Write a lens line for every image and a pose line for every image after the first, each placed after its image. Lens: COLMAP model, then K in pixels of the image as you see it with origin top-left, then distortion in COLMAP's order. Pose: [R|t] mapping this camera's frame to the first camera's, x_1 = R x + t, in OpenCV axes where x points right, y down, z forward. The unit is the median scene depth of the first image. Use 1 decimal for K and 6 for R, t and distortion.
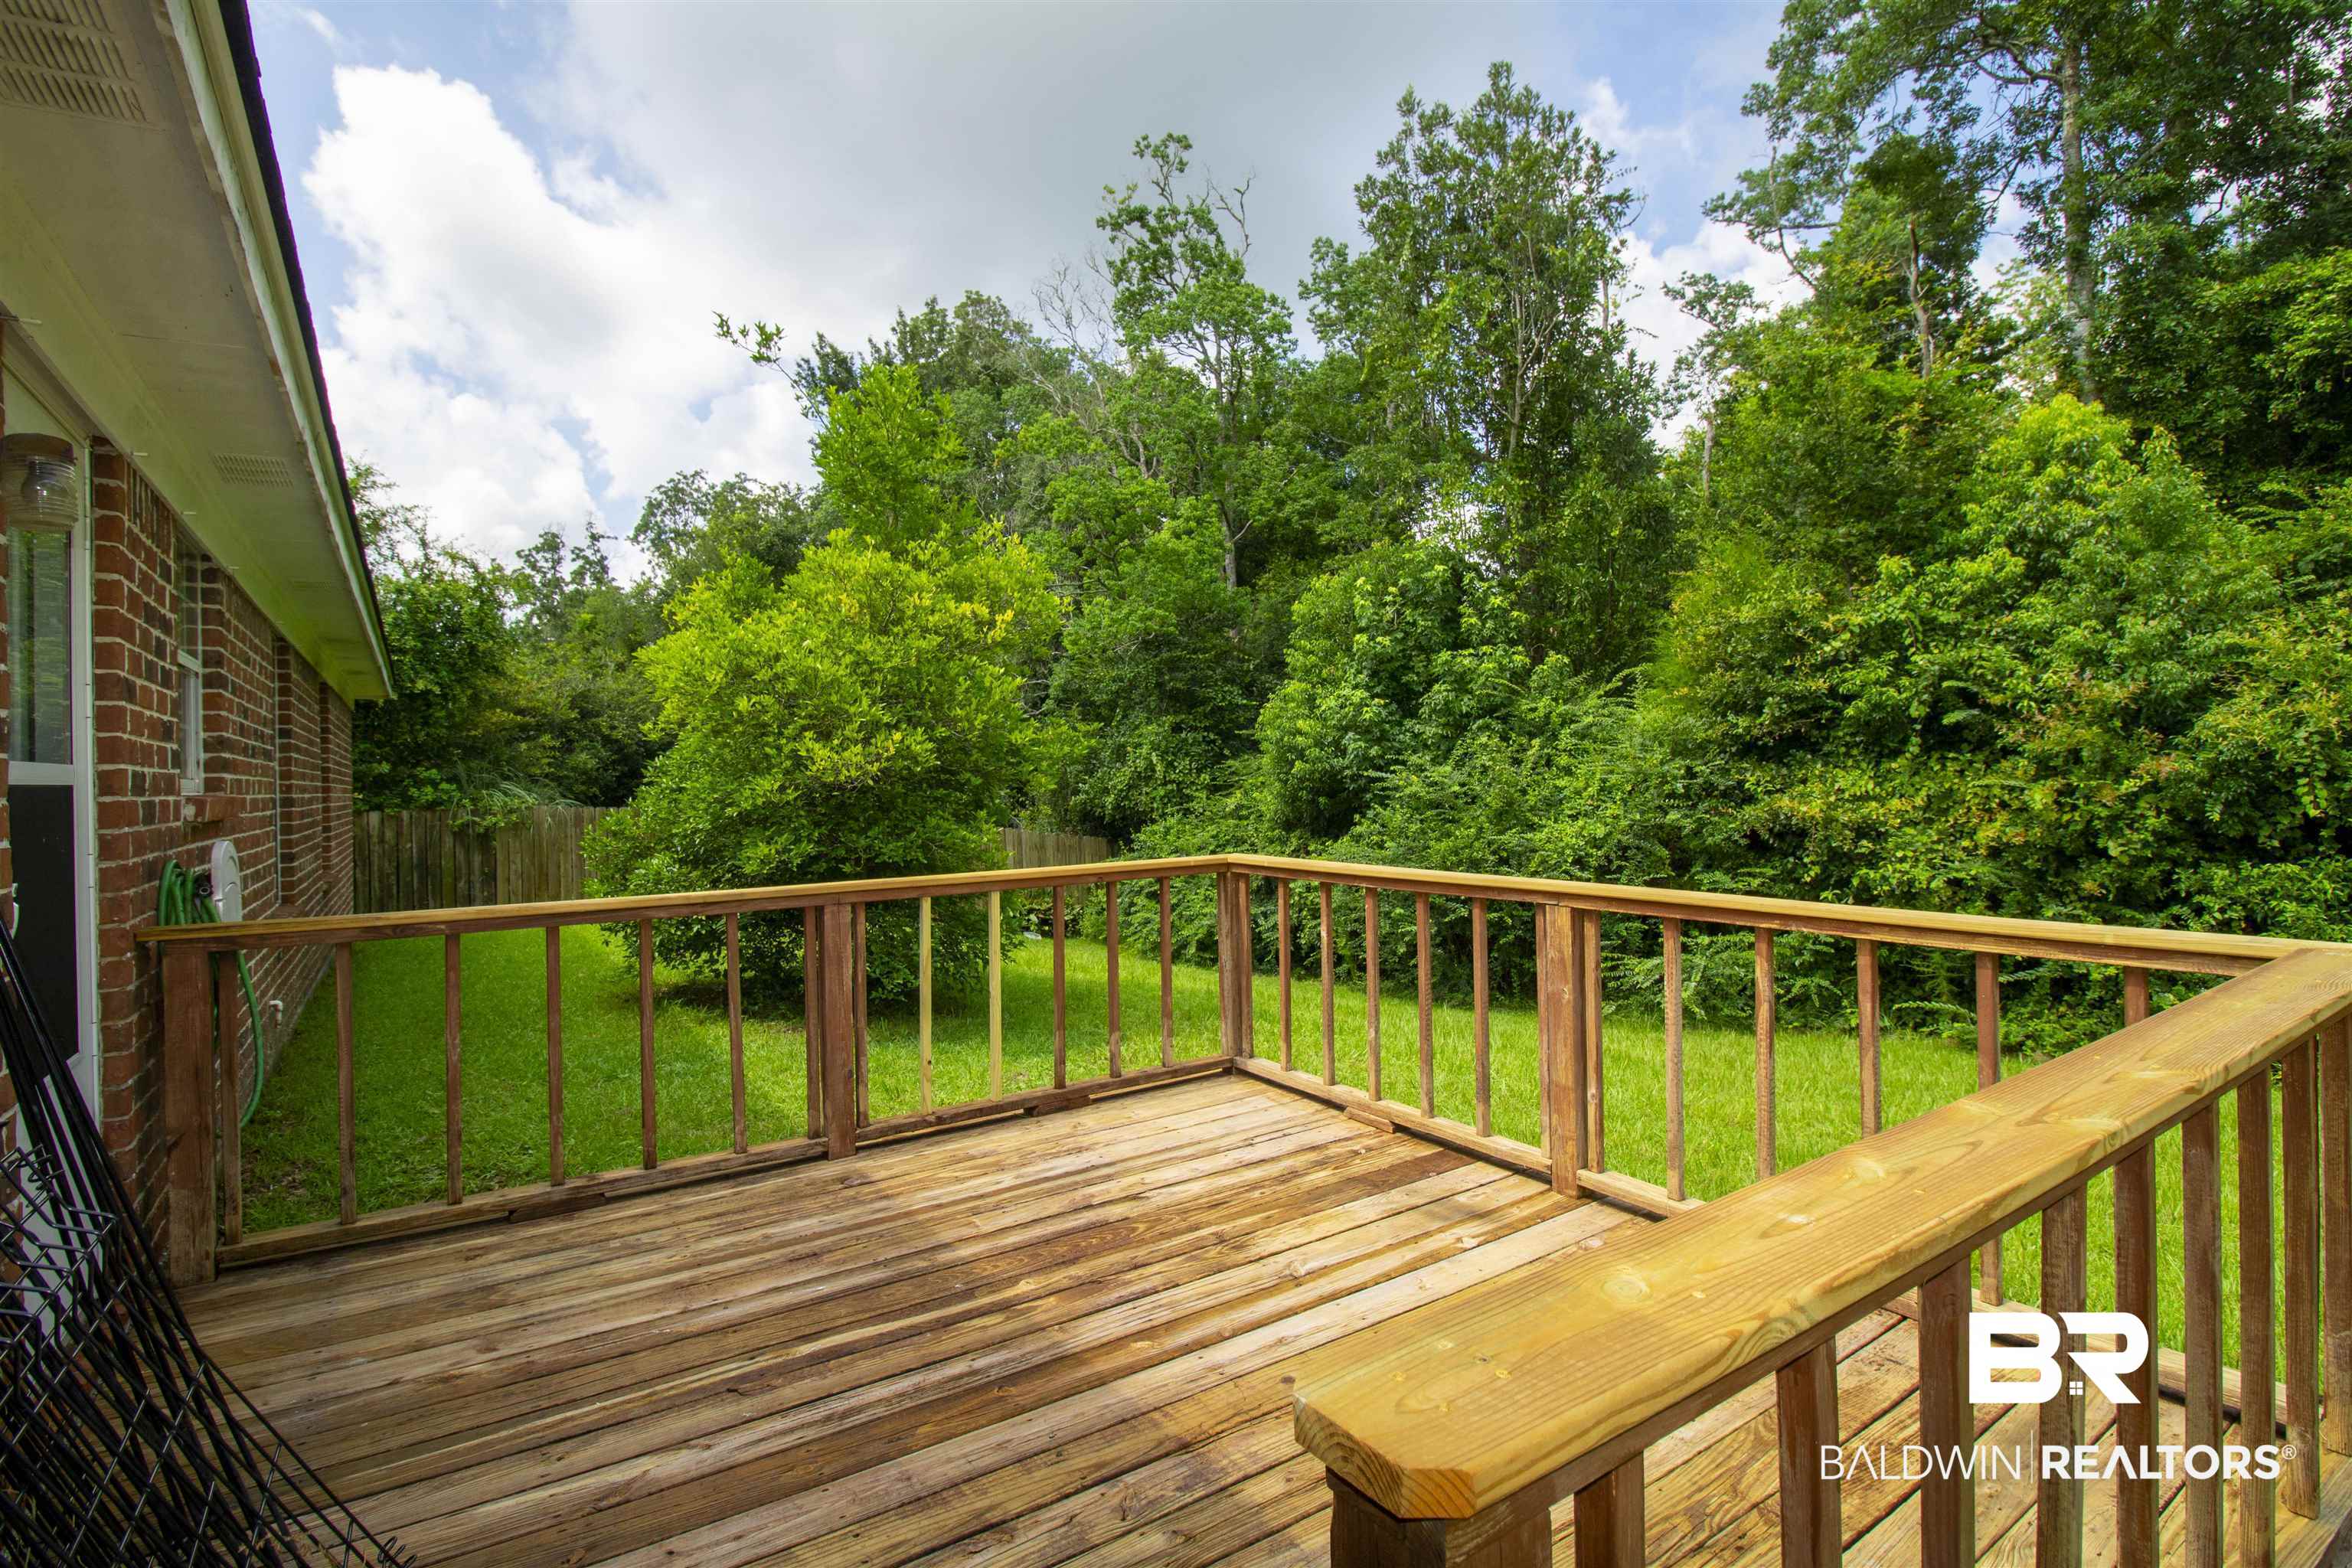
lens RADIAL K [[1108.9, 0, 1185.7], [0, 1108.9, 786.0], [0, 0, 1]] dist [-0.014881, -0.000827]
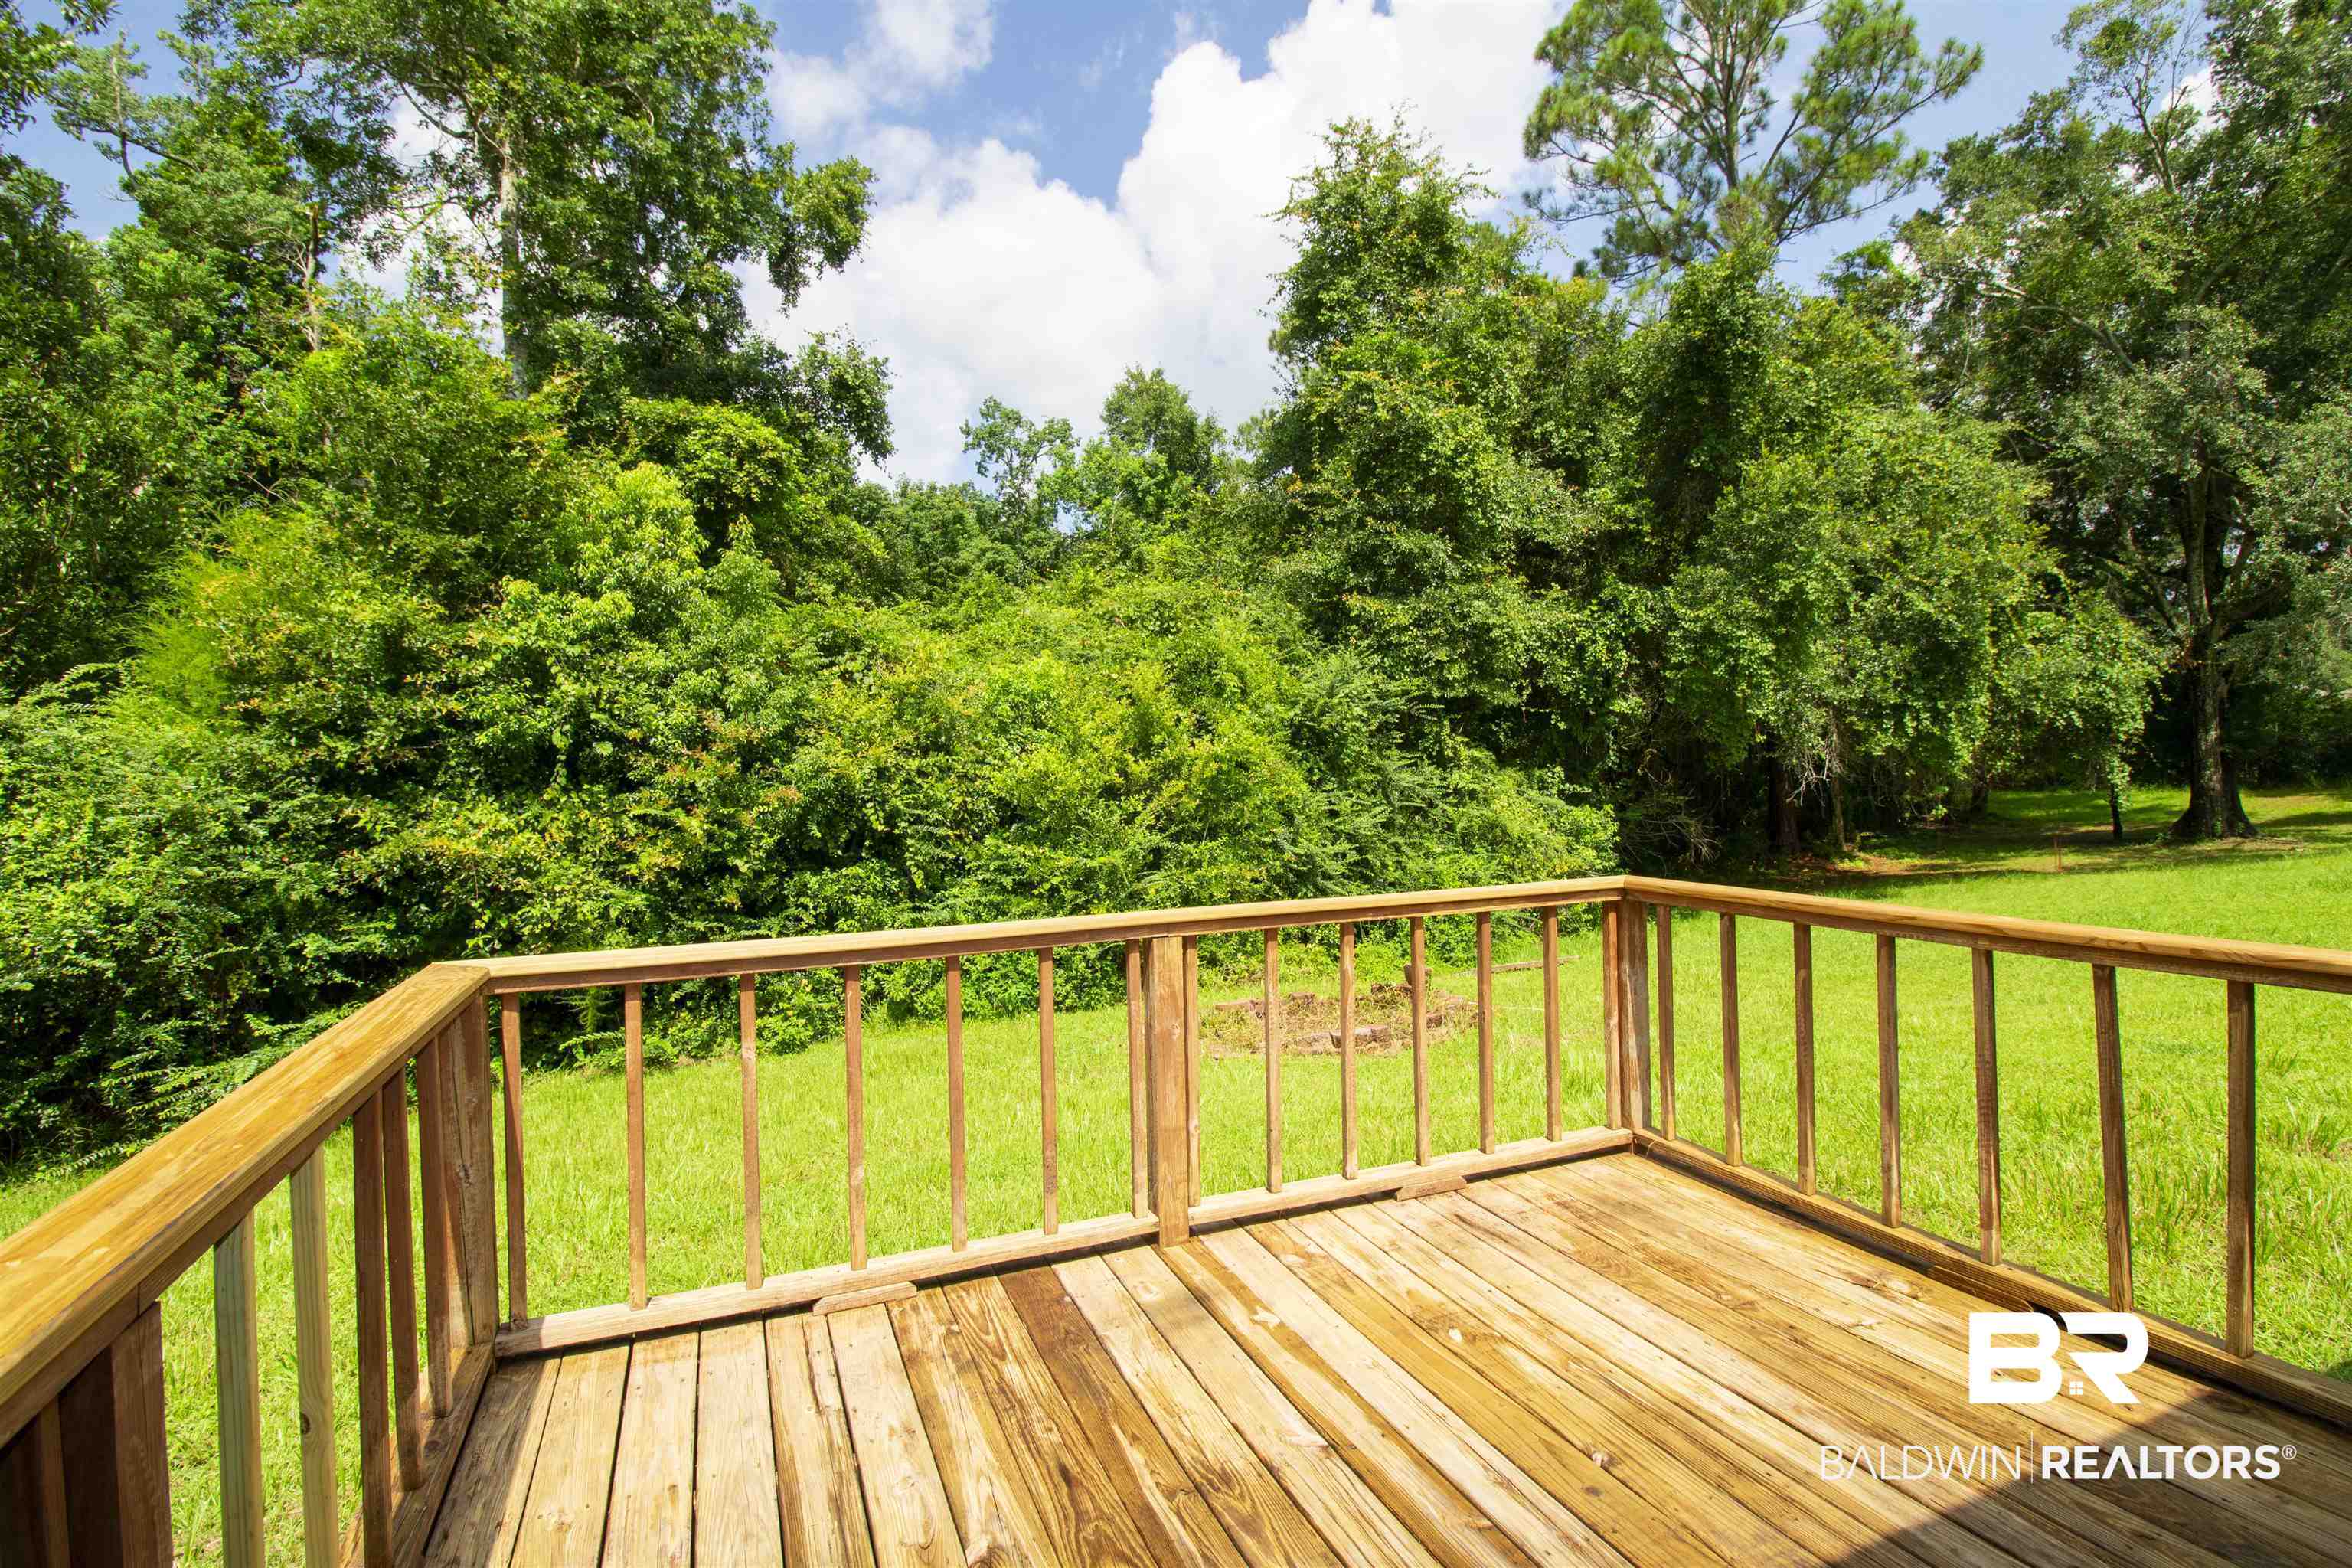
lens RADIAL K [[1108.9, 0, 1184.7], [0, 1108.9, 792.2], [0, 0, 1]] dist [-0.014881, -0.000827]
pose [[0.208033, -0.003586, 0.978115, -0.209065], [0.030831, 0.999520, -0.002893, -0.003606], [-0.977636, 0.030758, 0.208044, 0.288270]]
